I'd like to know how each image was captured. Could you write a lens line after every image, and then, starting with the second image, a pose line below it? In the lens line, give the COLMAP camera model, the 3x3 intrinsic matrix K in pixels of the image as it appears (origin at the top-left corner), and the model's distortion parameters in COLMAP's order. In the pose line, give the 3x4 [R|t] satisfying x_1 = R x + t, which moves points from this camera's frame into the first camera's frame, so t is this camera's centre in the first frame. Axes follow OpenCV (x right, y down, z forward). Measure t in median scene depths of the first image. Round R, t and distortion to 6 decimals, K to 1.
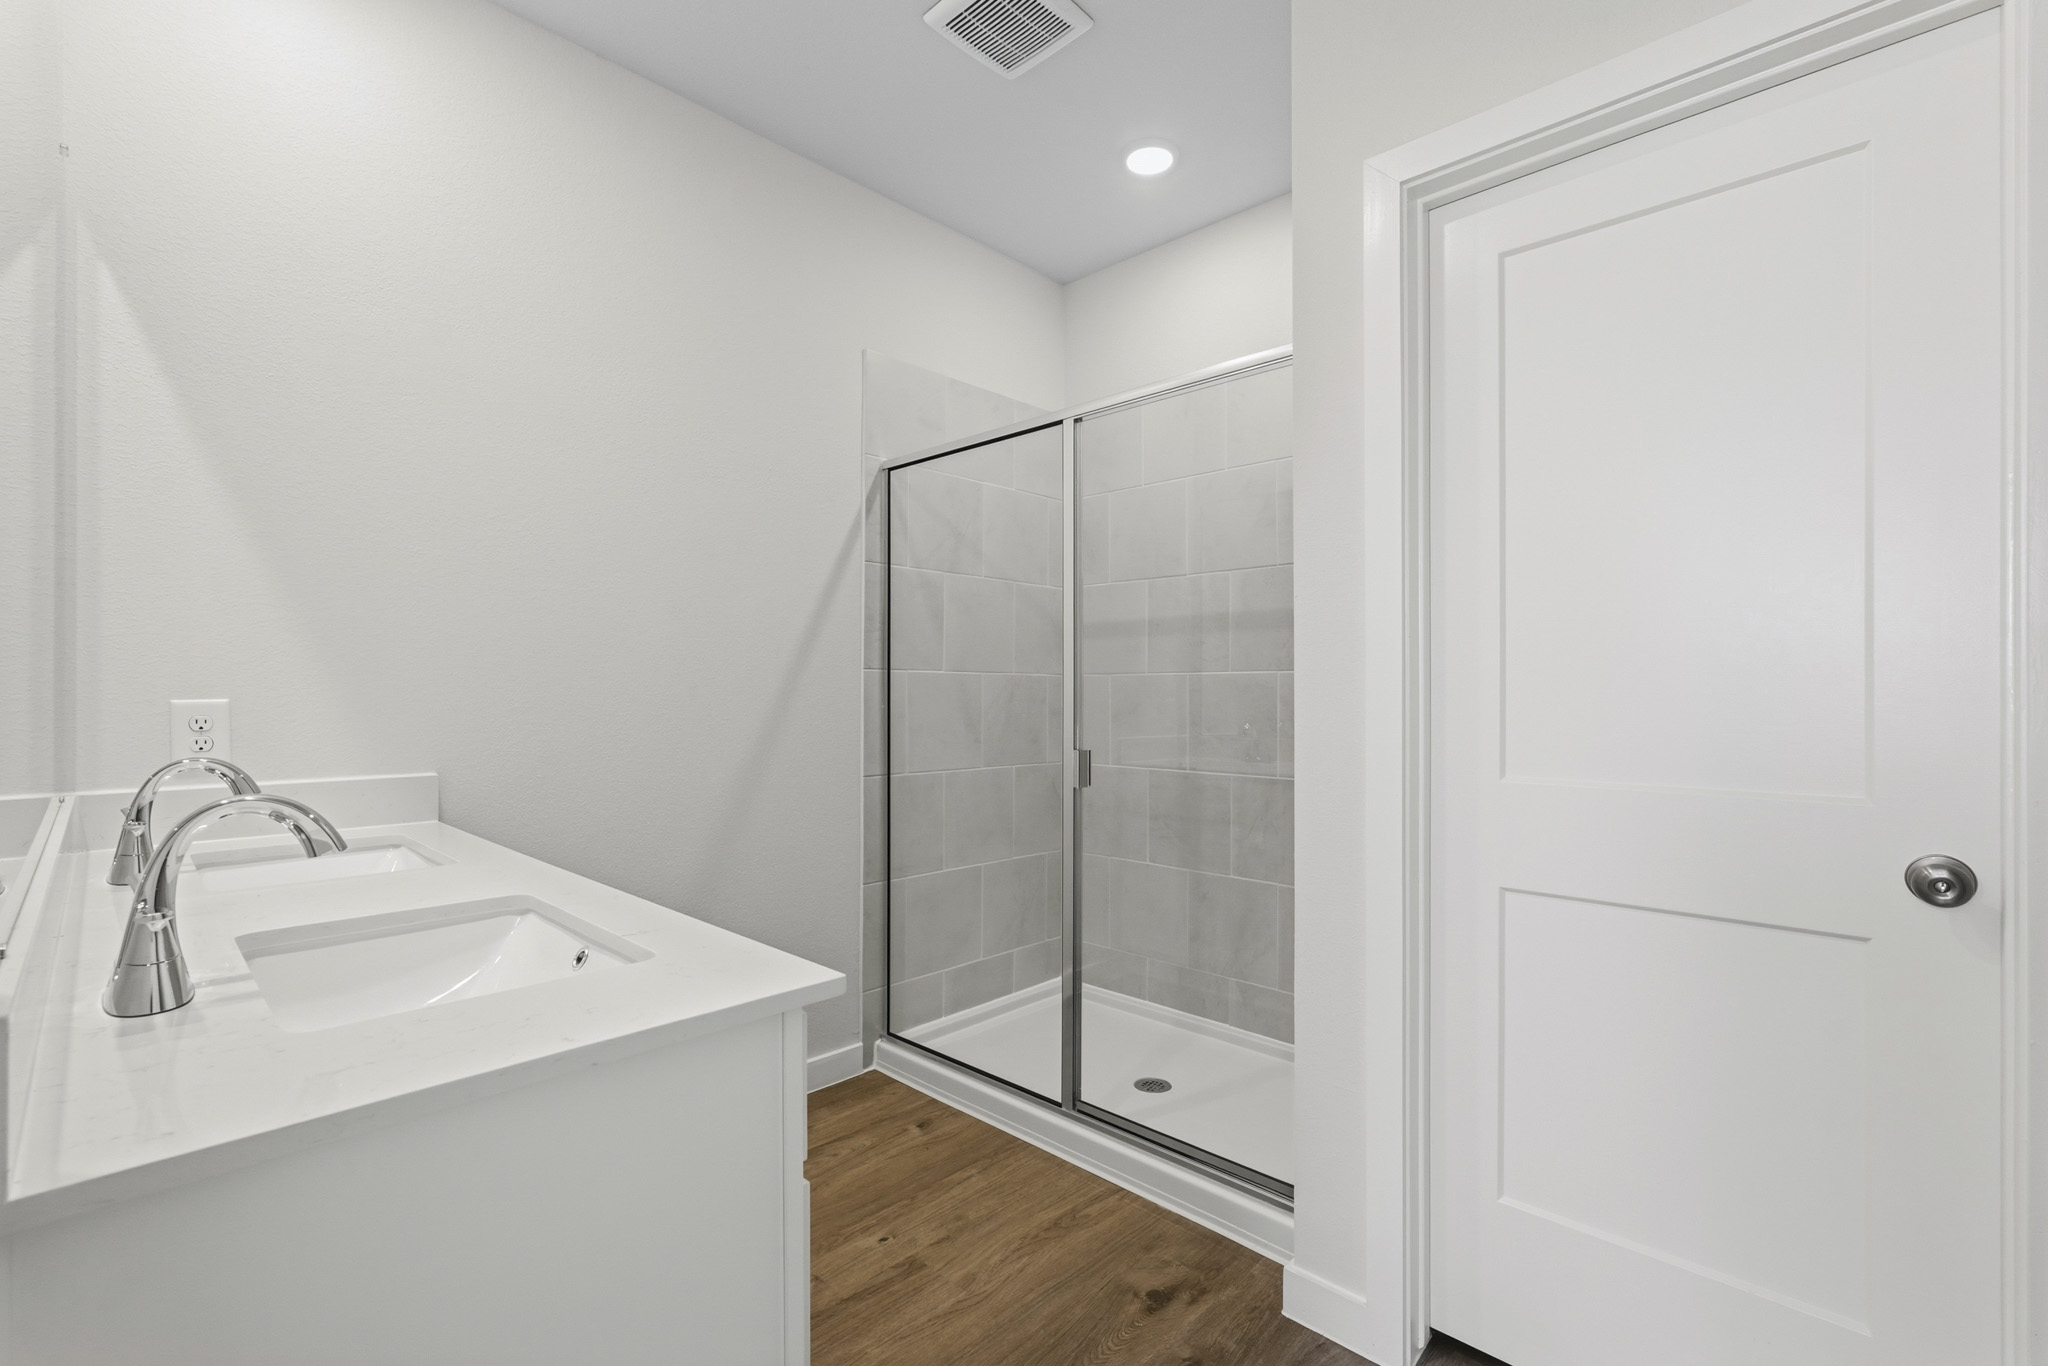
lens RADIAL K [[897.5, 0, 1034.1], [0, 897.5, 689.4], [0, 0, 1]] dist [-0.016219, 0.007570]
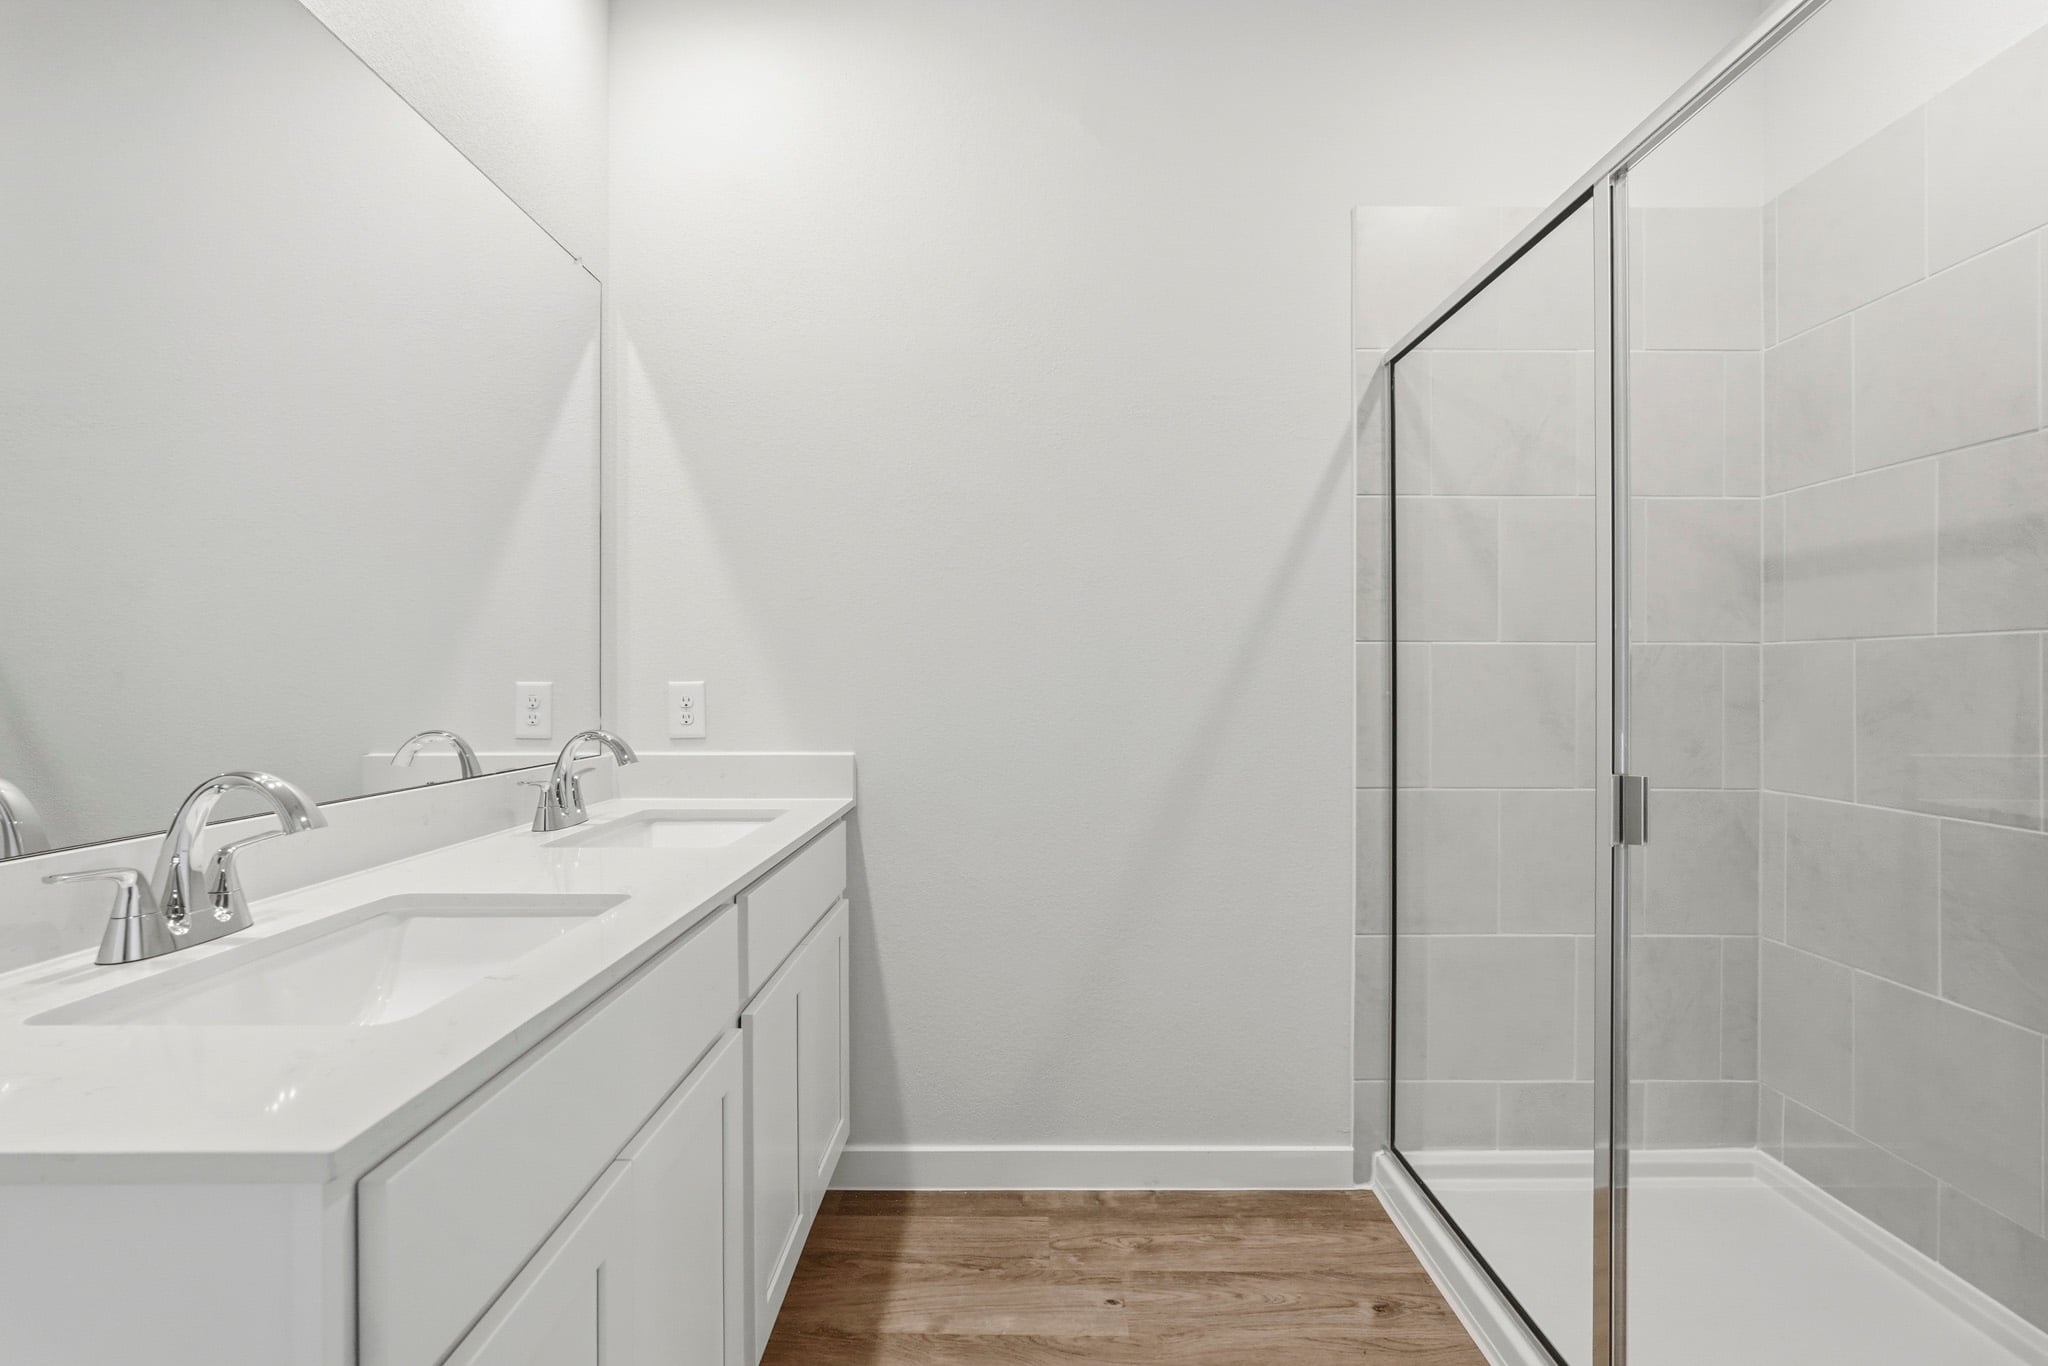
lens RADIAL K [[907.8, 0, 1024.1], [0, 907.8, 678.8], [0, 0, 1]] dist [-0.018019, 0.008634]
pose [[0.686154, -0.001810, -0.727454, 0.163825], [0.005799, 0.999979, 0.002981, 0.003830], [0.727433, -0.006264, 0.686150, 0.292669]]
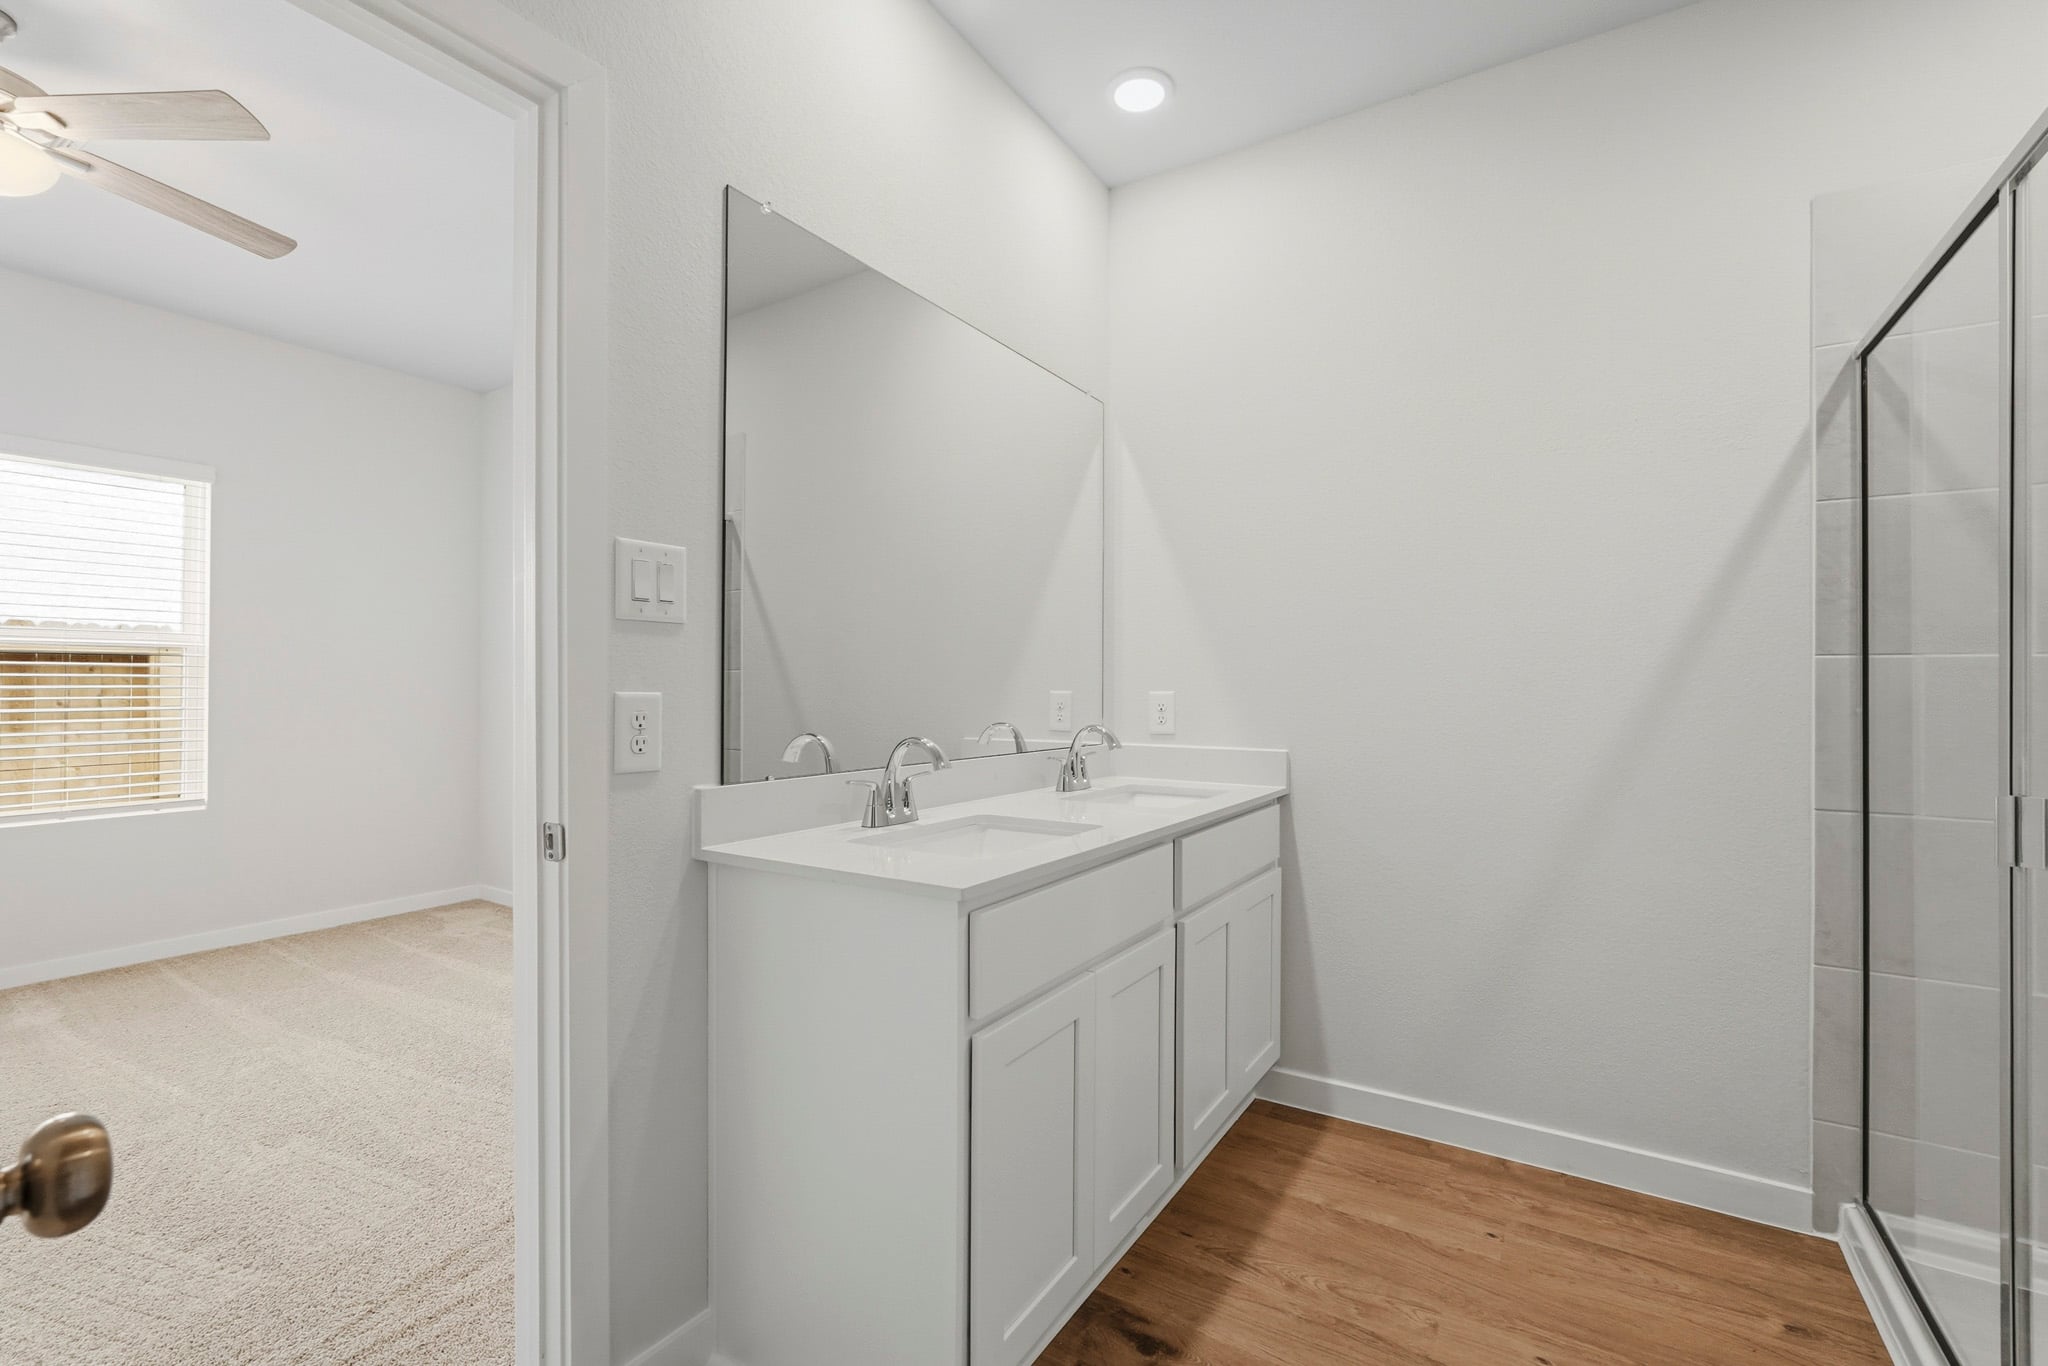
lens RADIAL K [[907.8, 0, 1024.1], [0, 907.8, 678.8], [0, 0, 1]] dist [-0.018019, 0.008634]
pose [[0.199291, -0.008697, -0.979902, 0.374920], [0.000249, 0.999961, -0.008824, 0.001552], [0.979940, 0.001515, 0.199285, 0.256453]]
